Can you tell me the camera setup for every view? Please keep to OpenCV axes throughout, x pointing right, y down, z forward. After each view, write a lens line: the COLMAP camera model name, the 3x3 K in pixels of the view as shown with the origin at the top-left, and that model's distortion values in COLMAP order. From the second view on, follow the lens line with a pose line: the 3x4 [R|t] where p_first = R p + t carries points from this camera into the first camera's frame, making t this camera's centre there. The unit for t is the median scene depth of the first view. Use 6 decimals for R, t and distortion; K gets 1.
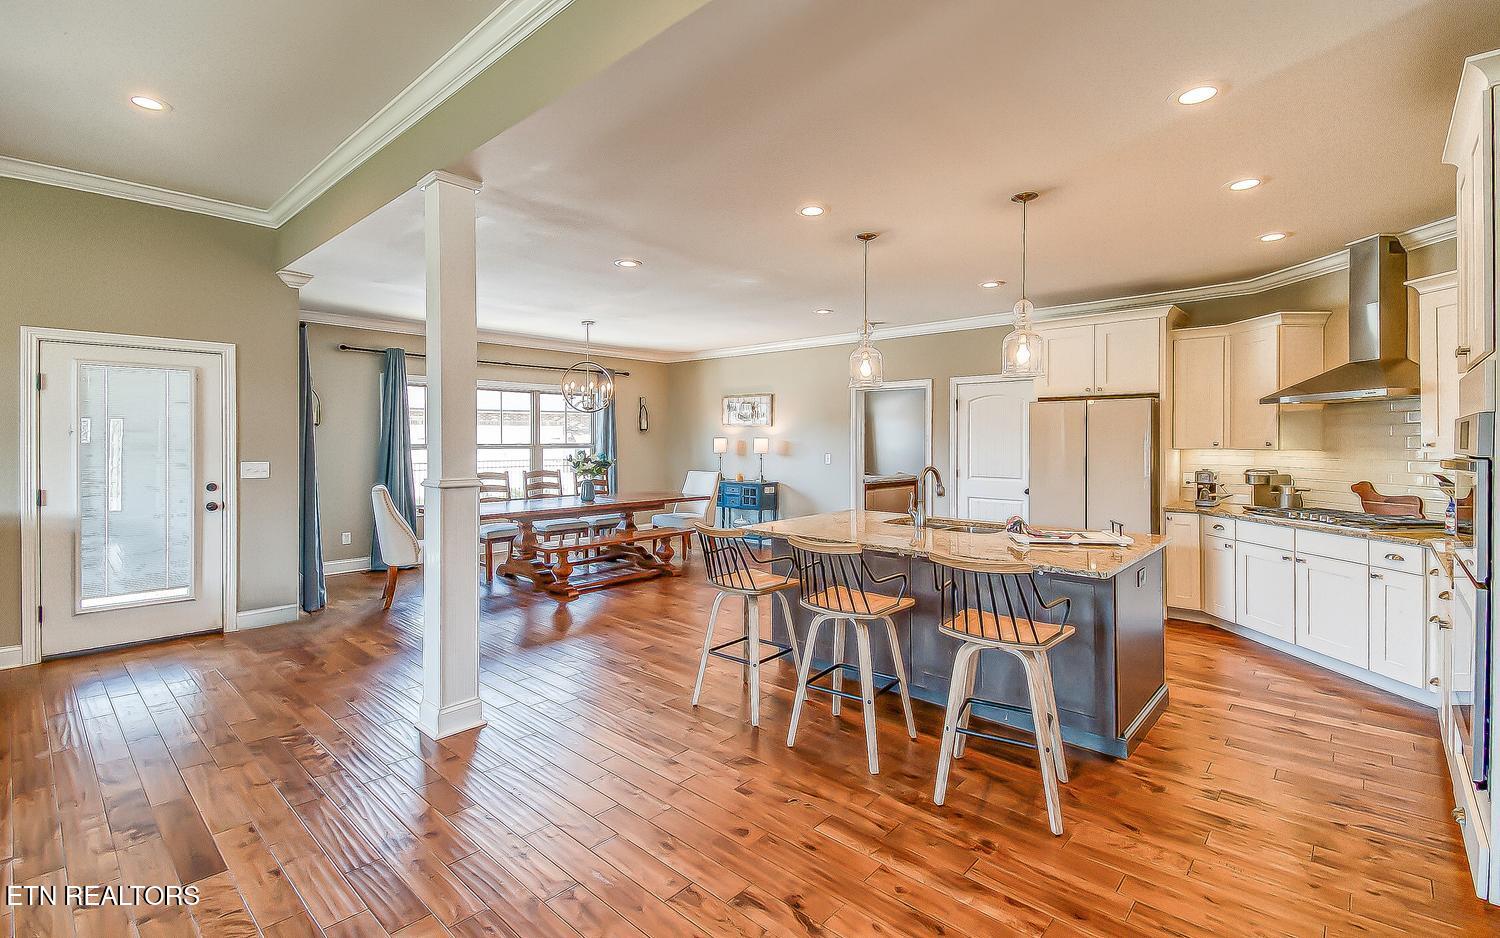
lens RADIAL K [[658.2, 0, 760.0], [0, 658.2, 435.3], [0, 0, 1]] dist [0.012772, 0.000049]
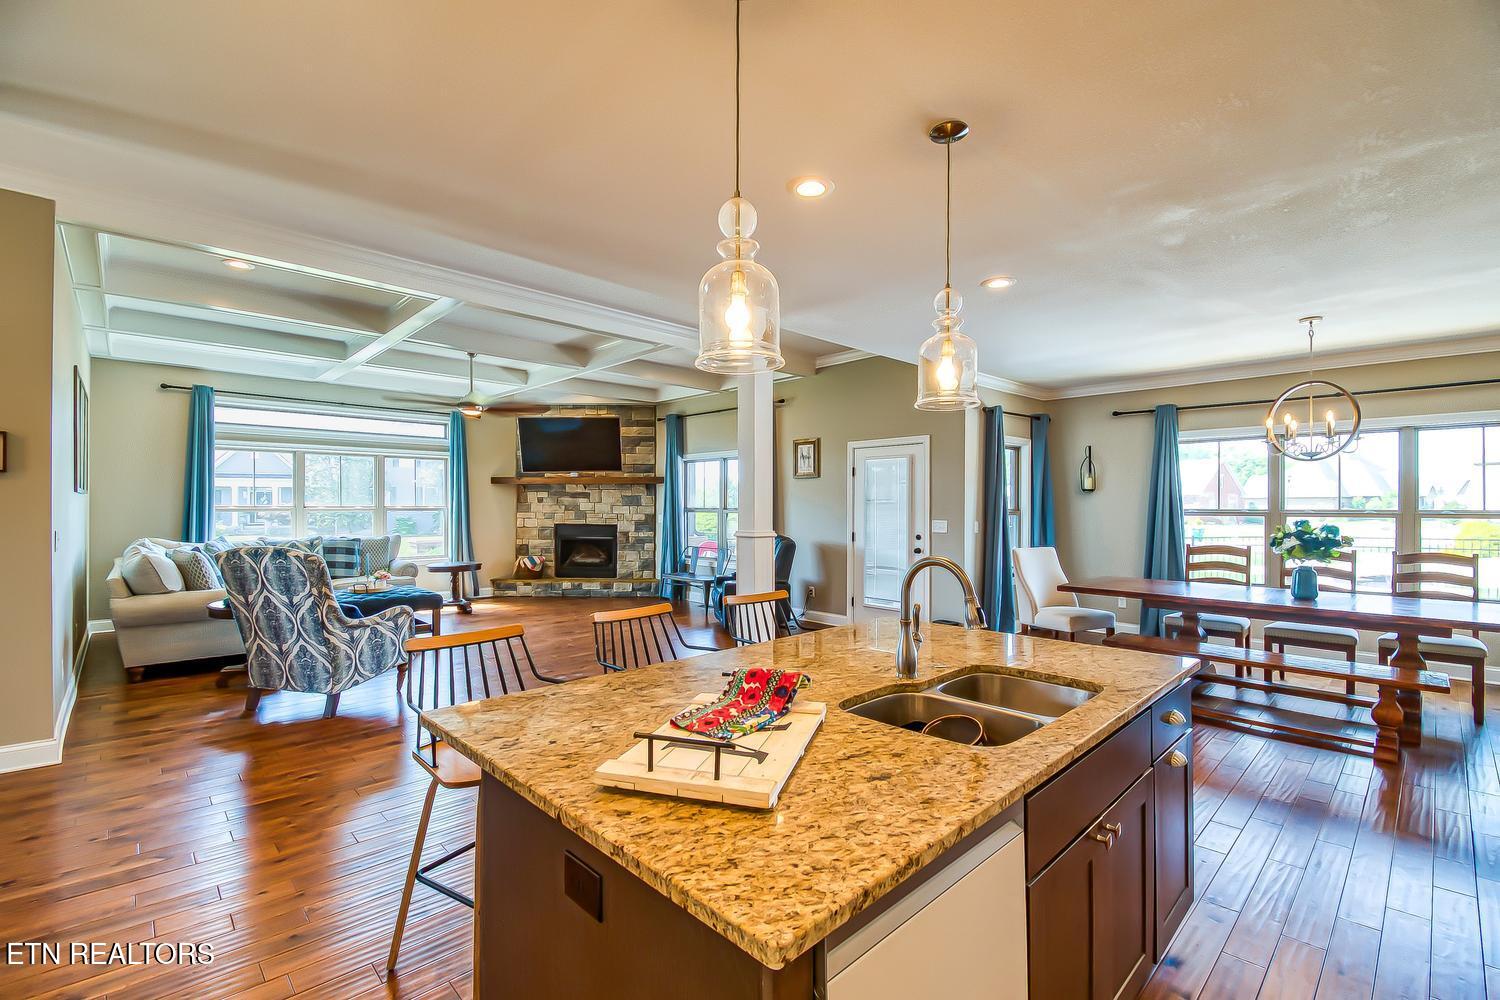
lens RADIAL K [[669.9, 0, 748.5], [0, 669.9, 503.5], [0, 0, 1]] dist [0.005536, -0.000980]
pose [[-0.077144, -0.002641, -0.997016, 0.619813], [0.005606, 0.999980, -0.003082, 0.007788], [0.997004, -0.005827, -0.077127, 0.729107]]
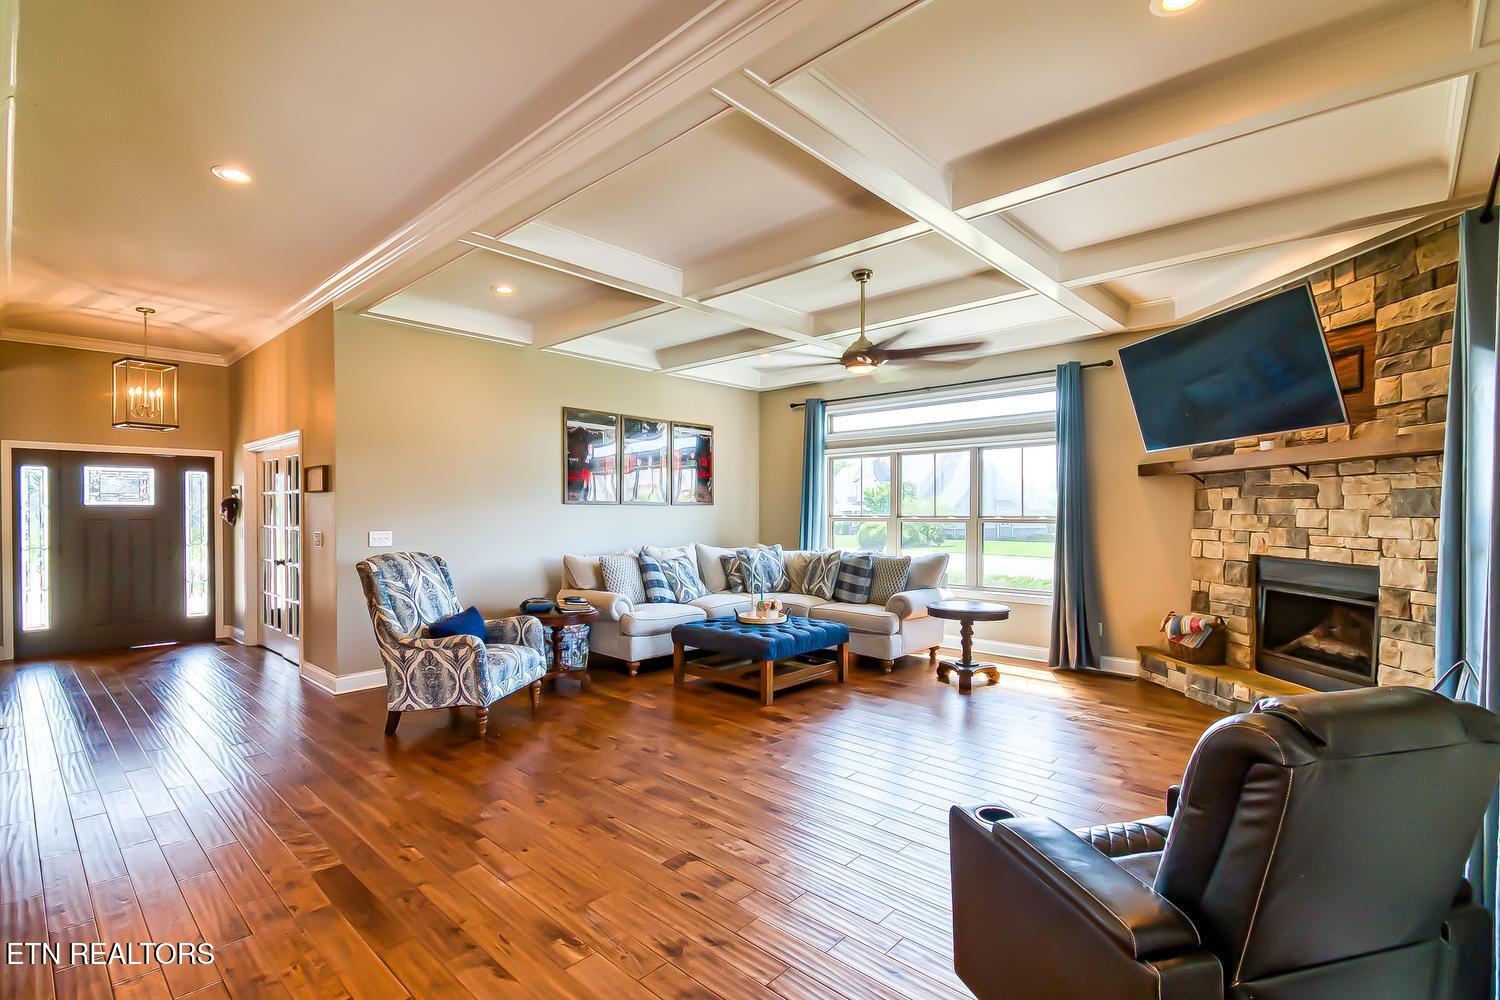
lens RADIAL K [[669.9, 0, 735.3], [0, 669.9, 509.0], [0, 0, 1]] dist [0.005536, -0.000980]
pose [[-0.999703, -0.001069, 0.024336, -0.680809], [-0.001375, 0.999920, -0.012580, 0.007723], [-0.024321, -0.012610, -0.999625, 0.959070]]
